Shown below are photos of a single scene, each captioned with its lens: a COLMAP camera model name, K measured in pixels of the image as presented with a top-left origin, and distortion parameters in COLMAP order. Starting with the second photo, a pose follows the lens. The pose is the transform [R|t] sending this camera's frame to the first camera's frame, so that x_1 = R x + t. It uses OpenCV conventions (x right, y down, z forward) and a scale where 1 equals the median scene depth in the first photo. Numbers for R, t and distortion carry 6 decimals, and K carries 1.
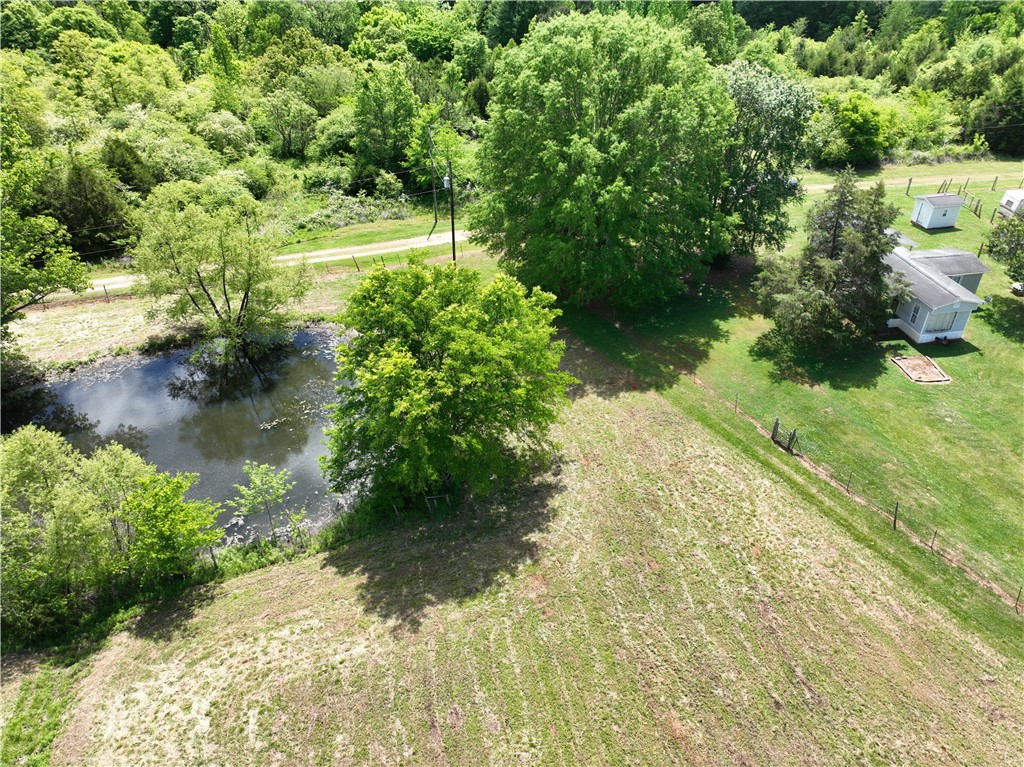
lens RADIAL K [[727.8, 0, 511.9], [0, 727.8, 388.8], [0, 0, 1]] dist [-0.006658, 0.021090]
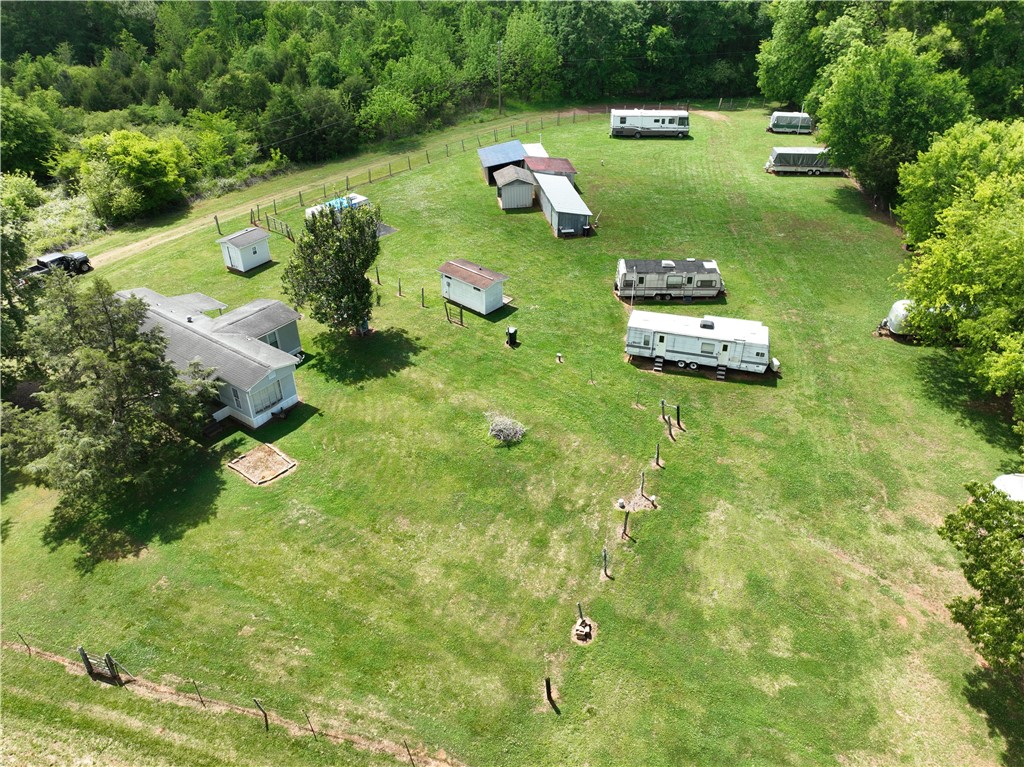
lens RADIAL K [[727.8, 0, 510.4], [0, 727.8, 380.7], [0, 0, 1]] dist [-0.006658, 0.021090]
pose [[0.720870, -0.387092, 0.574896, 0.294396], [0.393626, 0.911393, 0.120091, -0.094099], [-0.570443, 0.139724, 0.809365, 0.132134]]
